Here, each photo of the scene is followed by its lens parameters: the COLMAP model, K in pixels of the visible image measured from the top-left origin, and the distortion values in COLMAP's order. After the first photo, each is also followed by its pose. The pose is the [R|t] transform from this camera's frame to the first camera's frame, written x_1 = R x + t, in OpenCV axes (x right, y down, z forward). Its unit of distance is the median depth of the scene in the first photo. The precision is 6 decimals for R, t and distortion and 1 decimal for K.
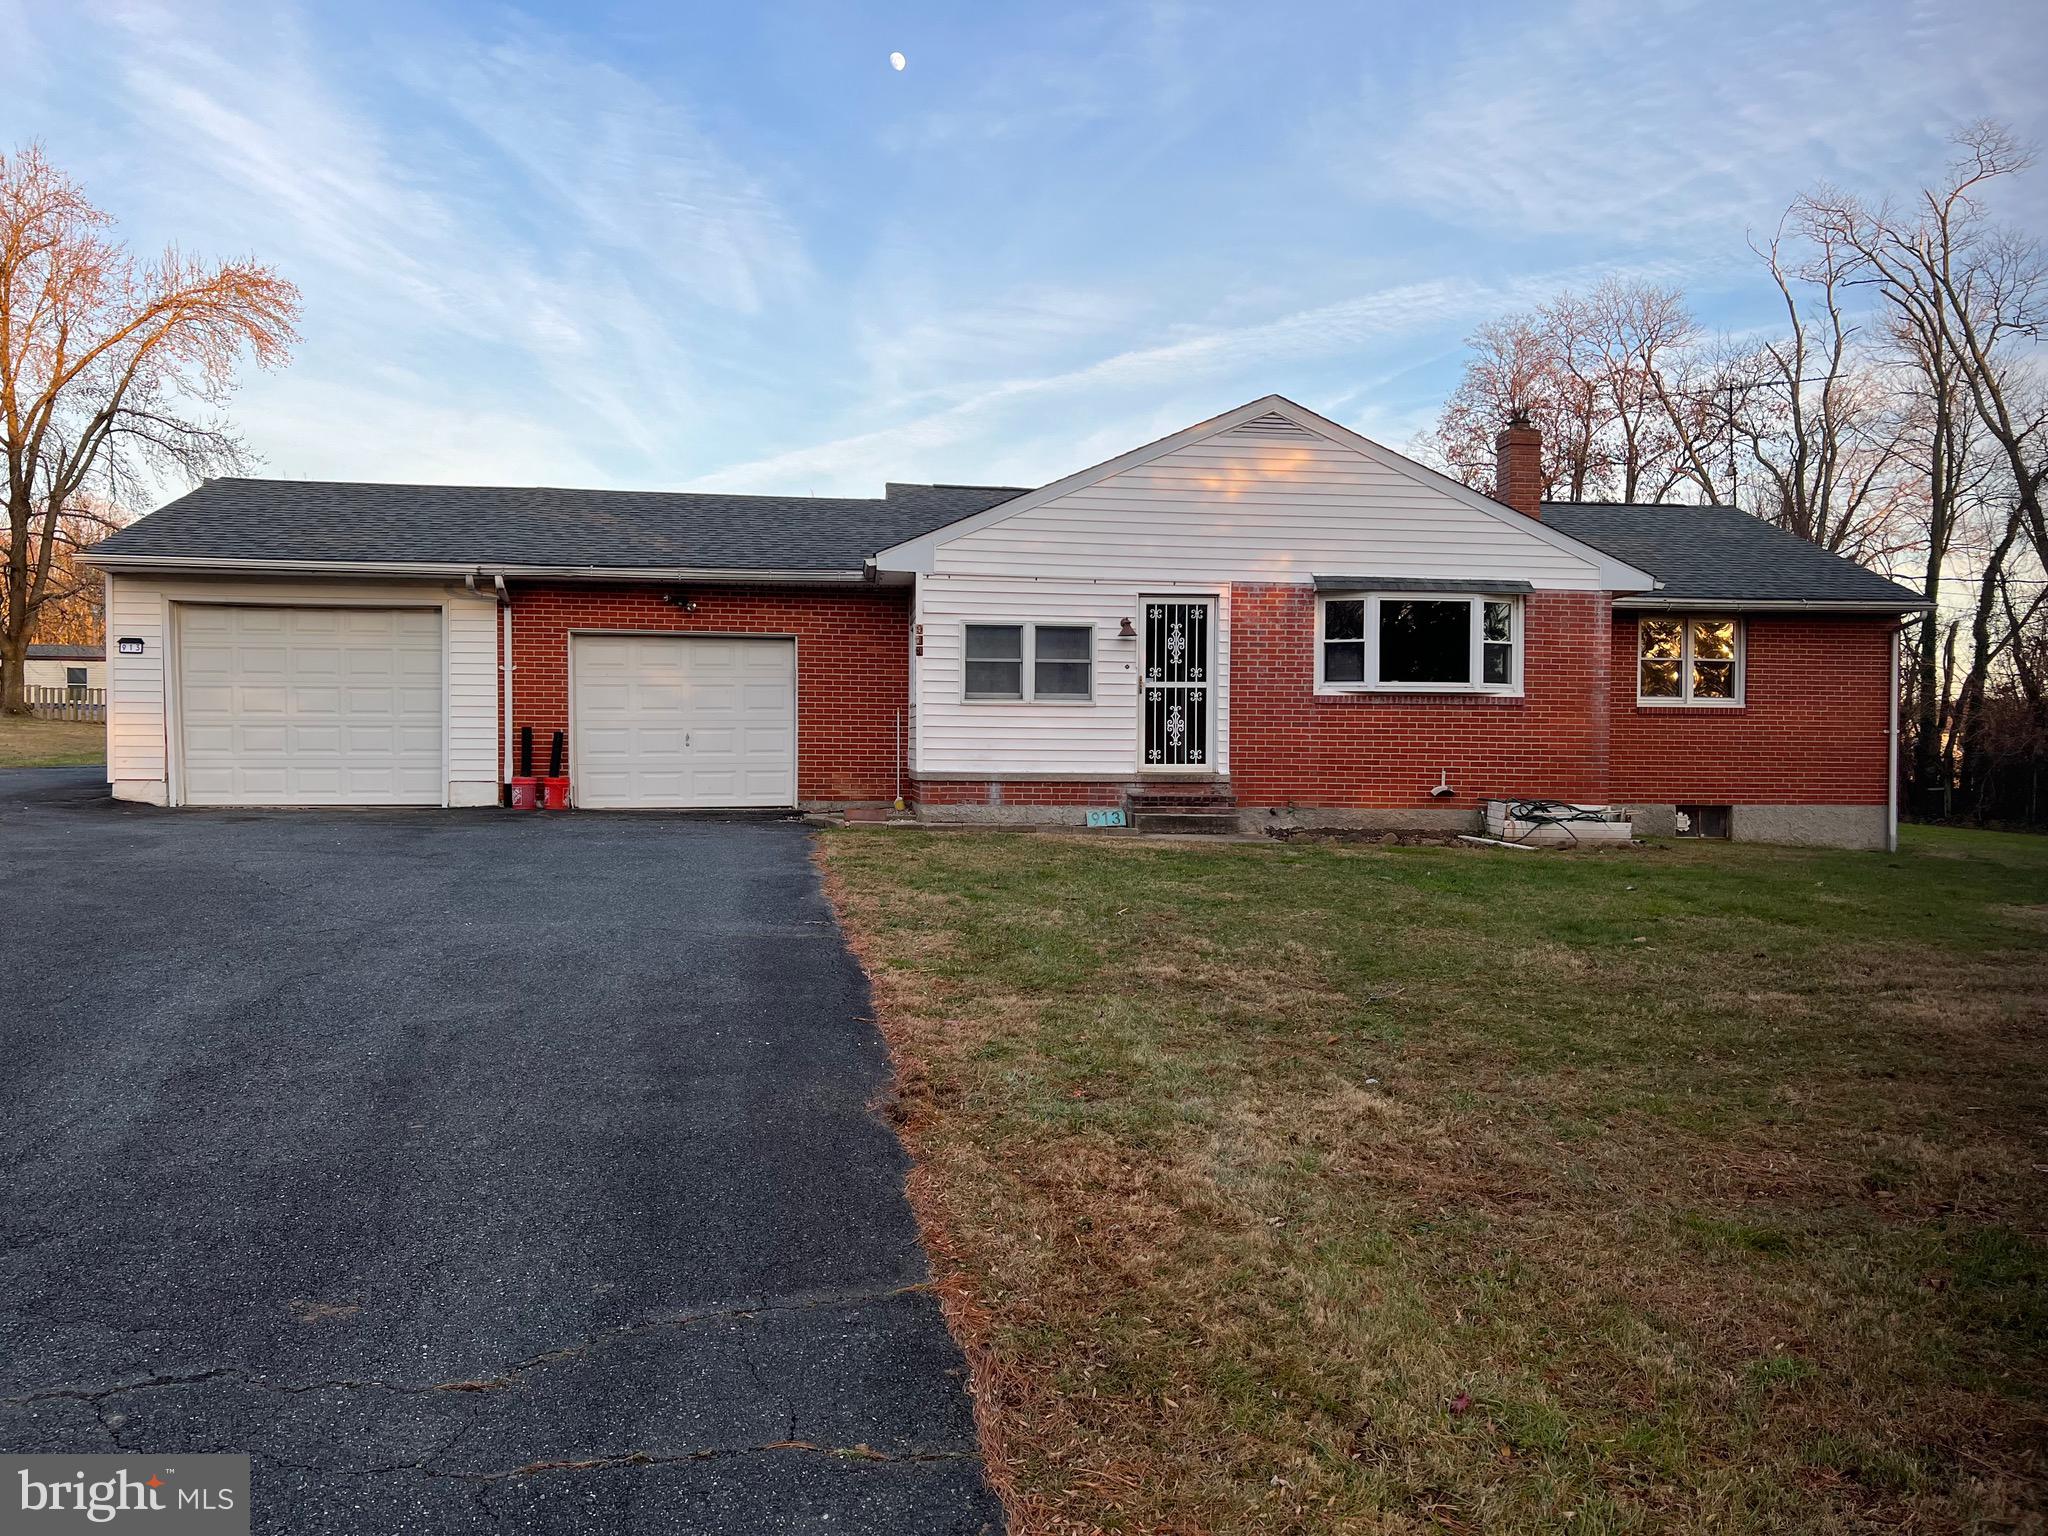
lens RADIAL K [[1560.5, 0, 1014.0], [0, 1560.5, 770.7], [0, 0, 1]] dist [0.157341, -0.219406]
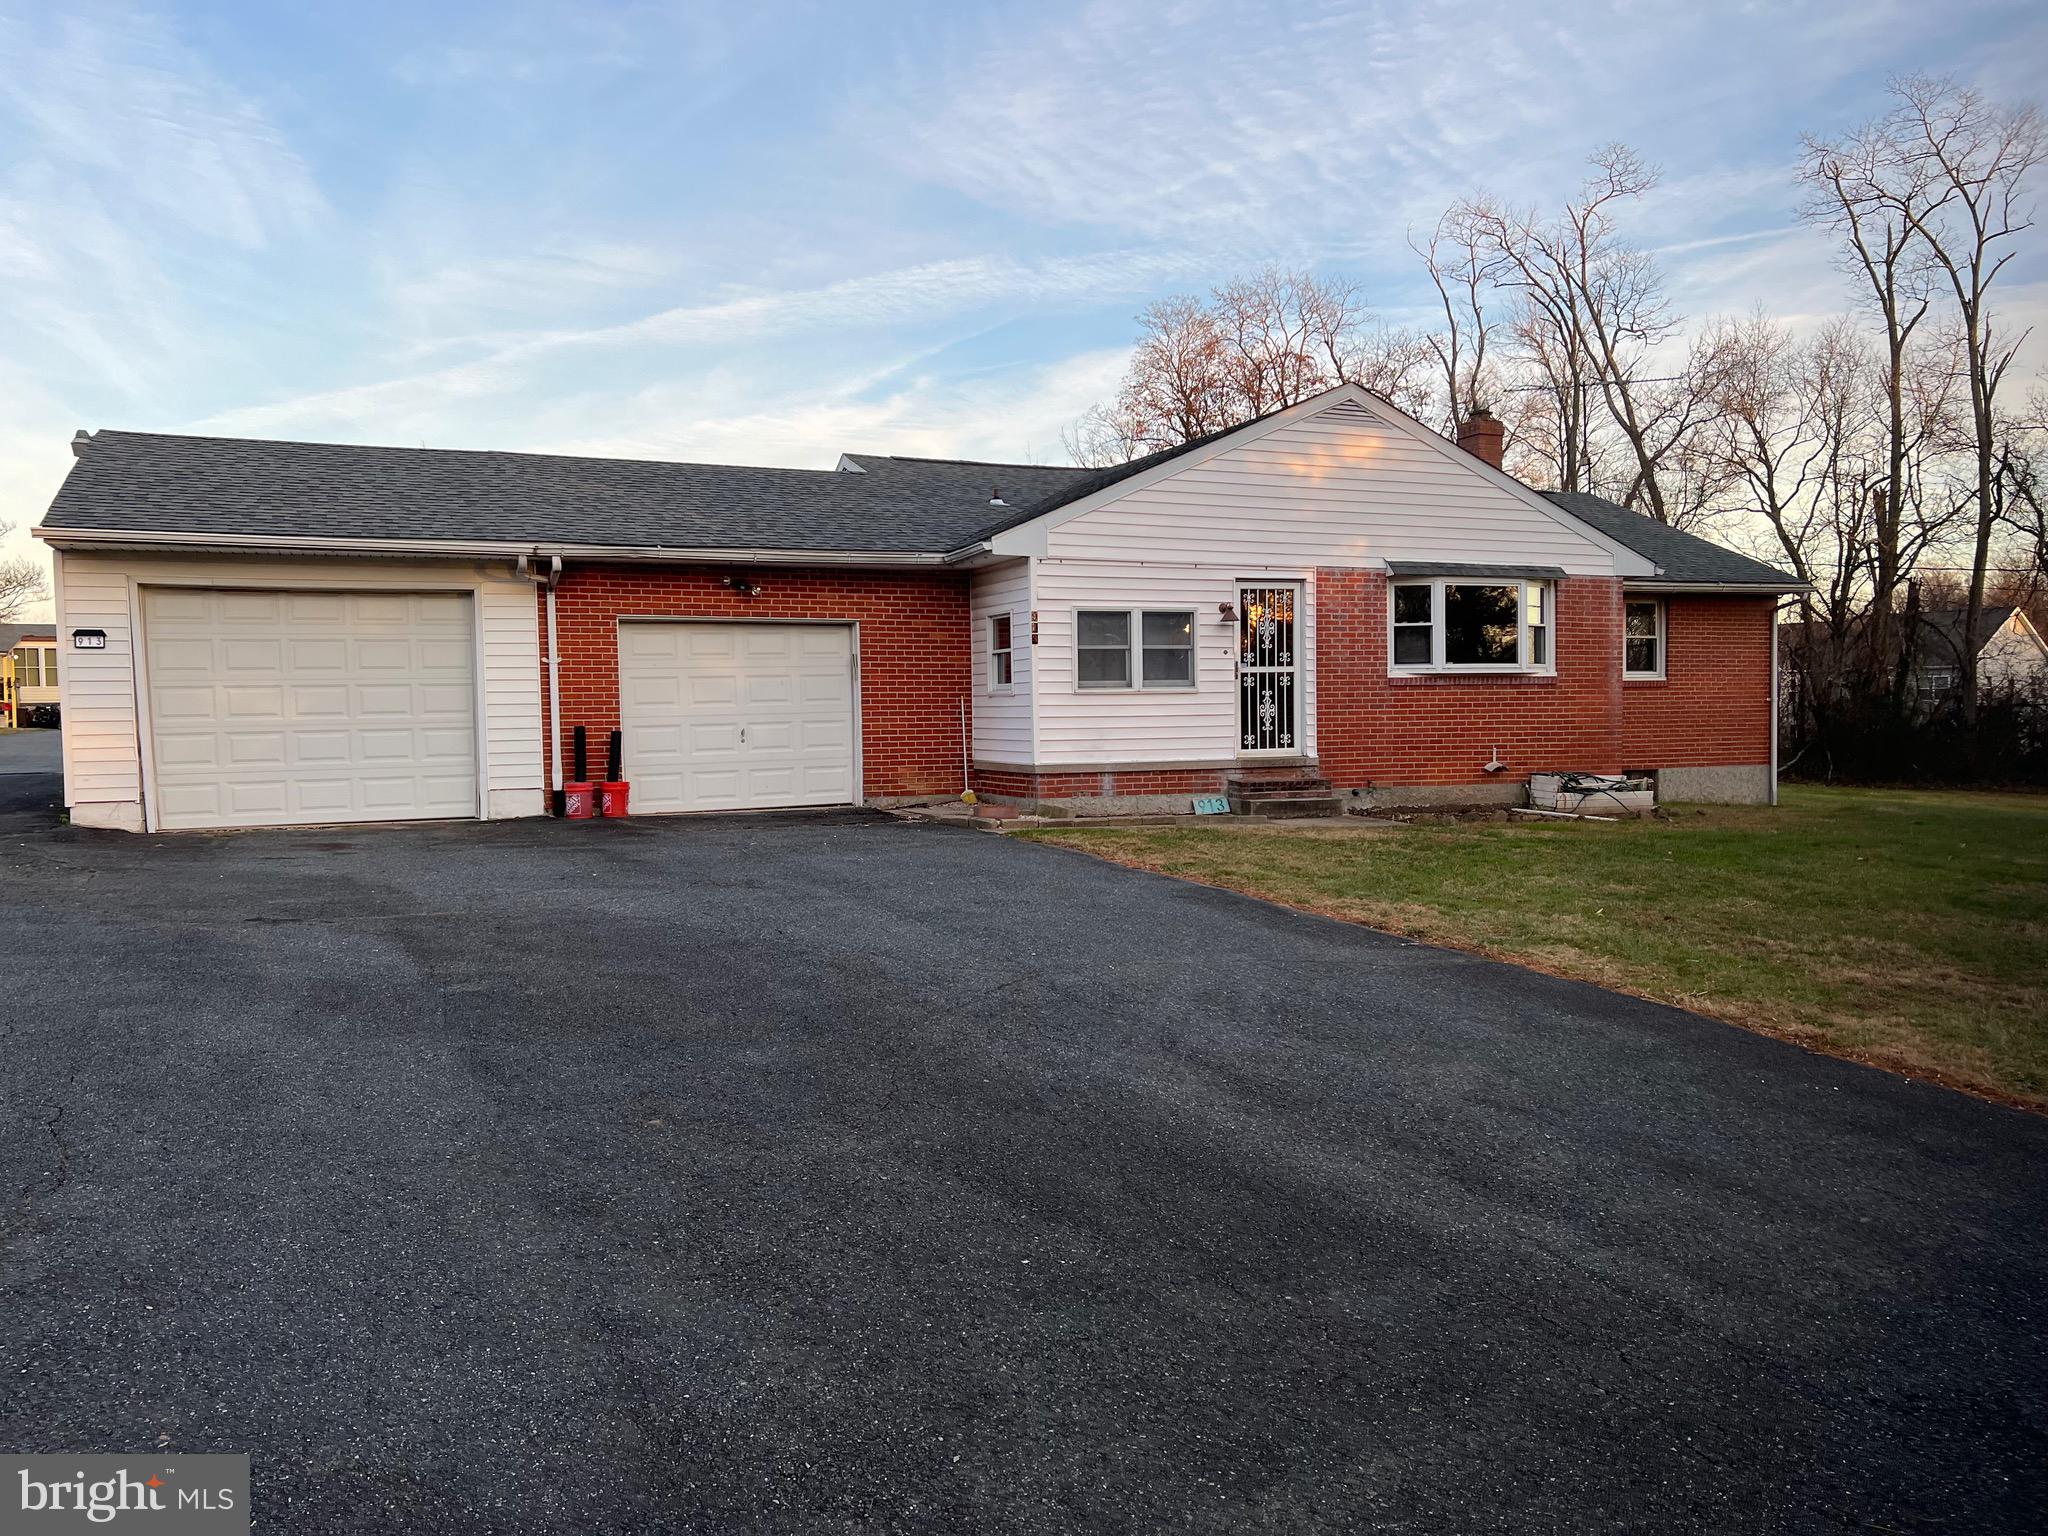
lens RADIAL K [[1560.5, 0, 1014.0], [0, 1560.5, 770.7], [0, 0, 1]] dist [0.157341, -0.219406]
pose [[0.959763, -0.031660, 0.279021, -0.332879], [0.025033, 0.999314, 0.027282, -0.021508], [-0.279694, -0.019200, 0.959897, 0.079195]]
